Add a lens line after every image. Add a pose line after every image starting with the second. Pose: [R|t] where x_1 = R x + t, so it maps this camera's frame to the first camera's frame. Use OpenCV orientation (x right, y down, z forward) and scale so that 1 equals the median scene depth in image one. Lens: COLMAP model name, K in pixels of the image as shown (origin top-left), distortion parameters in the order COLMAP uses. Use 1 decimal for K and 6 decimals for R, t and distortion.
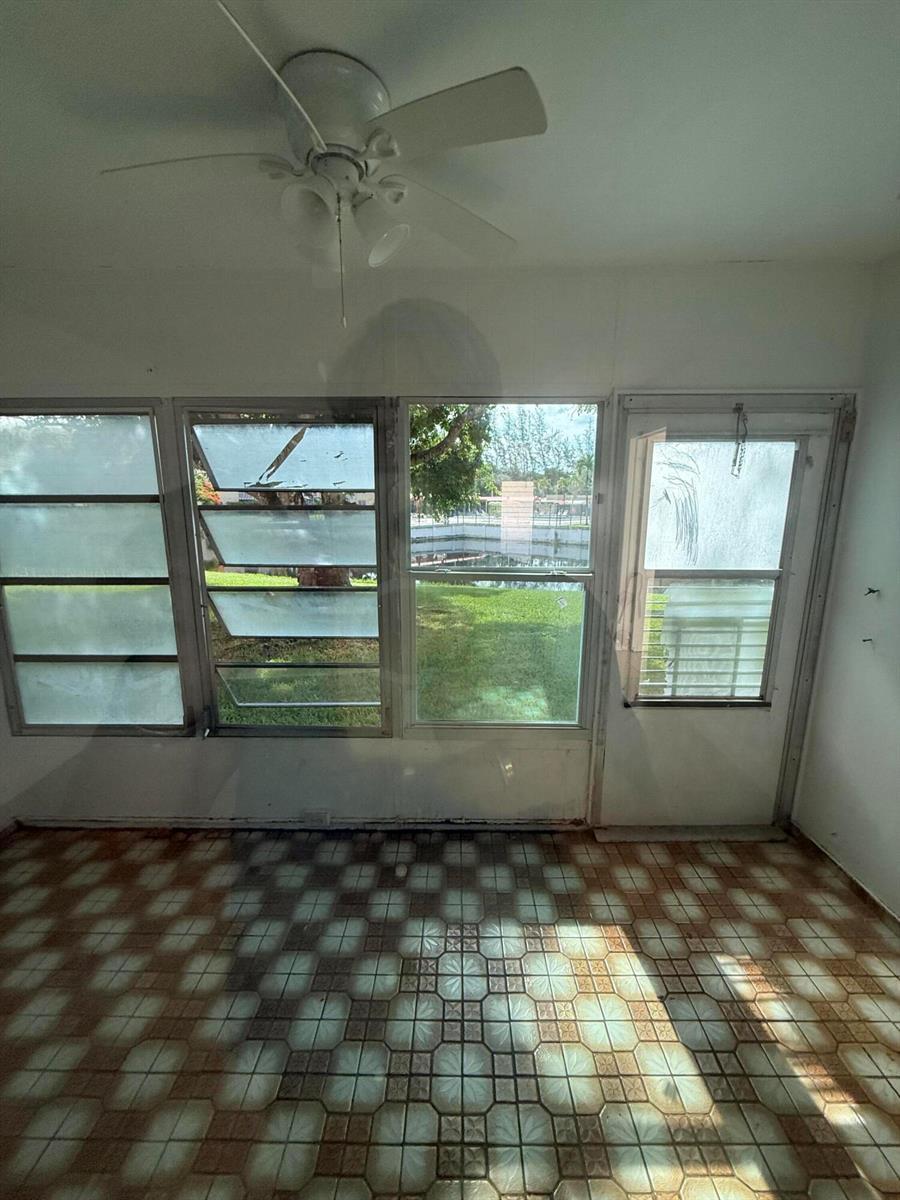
lens RADIAL K [[479.1, 0, 450.0], [0, 479.1, 600.0], [0, 0, 1]] dist [0.000972, 0.000044]
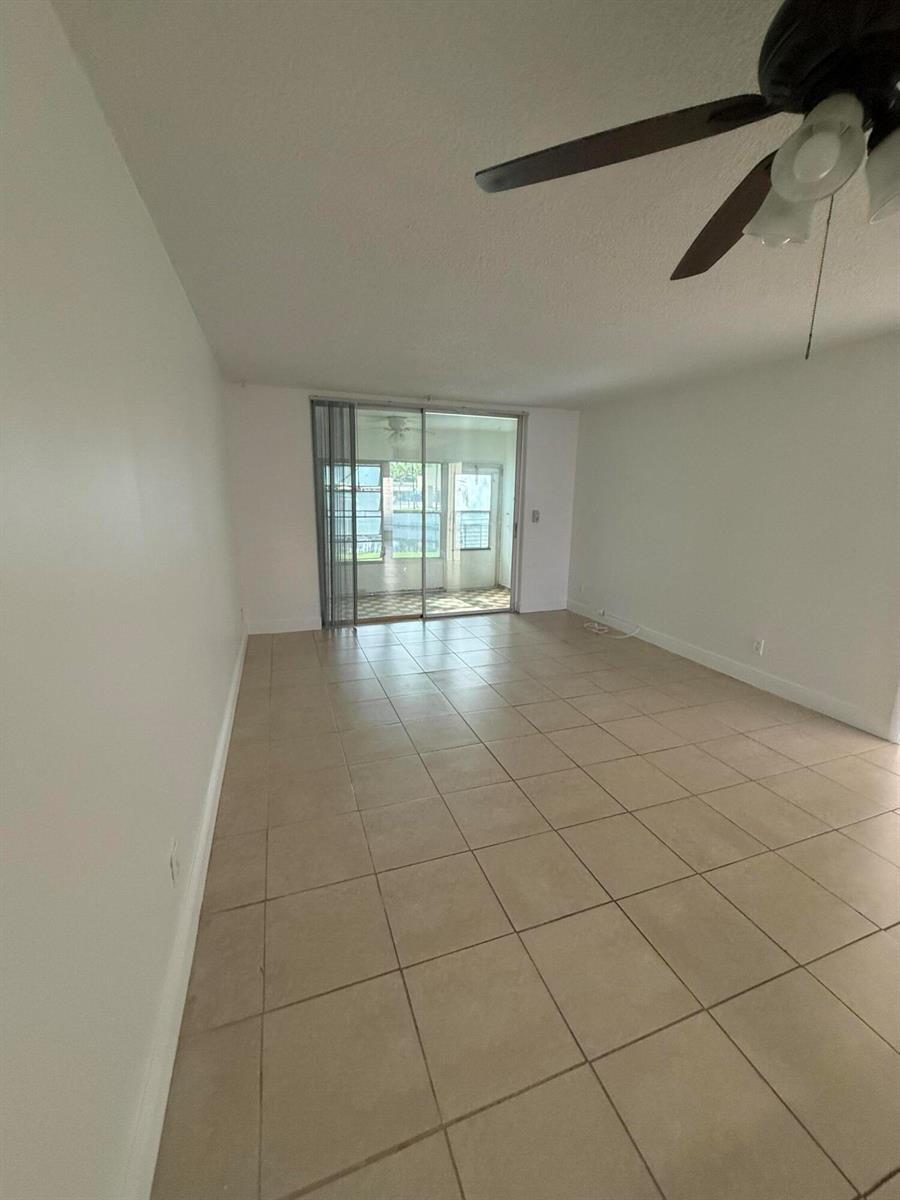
lens RADIAL K [[479.1, 0, 450.0], [0, 479.1, 600.0], [0, 0, 1]] dist [0.000972, 0.000044]
pose [[0.937334, -0.063860, 0.342530, -0.879625], [0.054601, 0.997837, 0.036618, 0.465555], [-0.344128, -0.015621, 0.938793, -2.300671]]
